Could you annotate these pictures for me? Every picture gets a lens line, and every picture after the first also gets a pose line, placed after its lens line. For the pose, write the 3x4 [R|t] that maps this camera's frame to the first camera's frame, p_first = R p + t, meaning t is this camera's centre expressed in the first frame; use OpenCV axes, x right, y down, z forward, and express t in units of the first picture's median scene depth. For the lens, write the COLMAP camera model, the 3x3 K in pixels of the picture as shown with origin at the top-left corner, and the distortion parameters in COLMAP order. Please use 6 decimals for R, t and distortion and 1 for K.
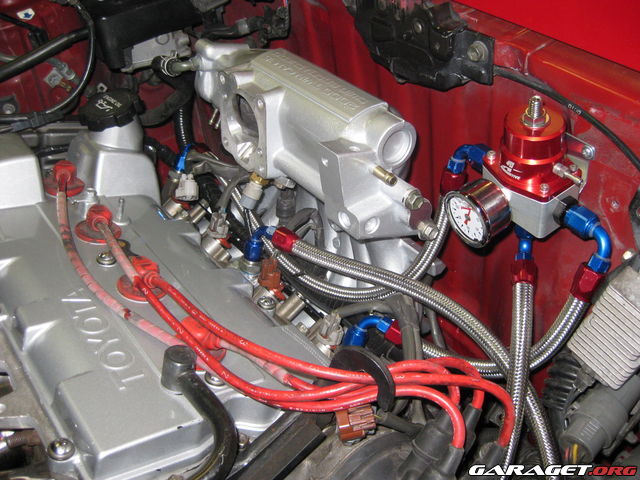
lens RADIAL K [[704.7, 0, 320.0], [0, 704.7, 240.0], [0, 0, 1]] dist [-0.188706, 0.163347]
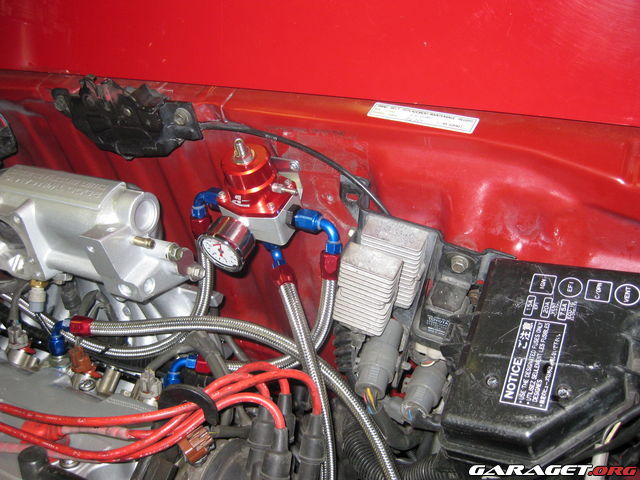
lens RADIAL K [[704.7, 0, 320.0], [0, 704.7, 240.0], [0, 0, 1]] dist [-0.188706, 0.163347]
pose [[0.886358, -0.349359, 0.303840, 0.001055], [0.364521, 0.931167, 0.007292, 0.003071], [-0.285473, 0.104293, 0.952695, -0.188102]]
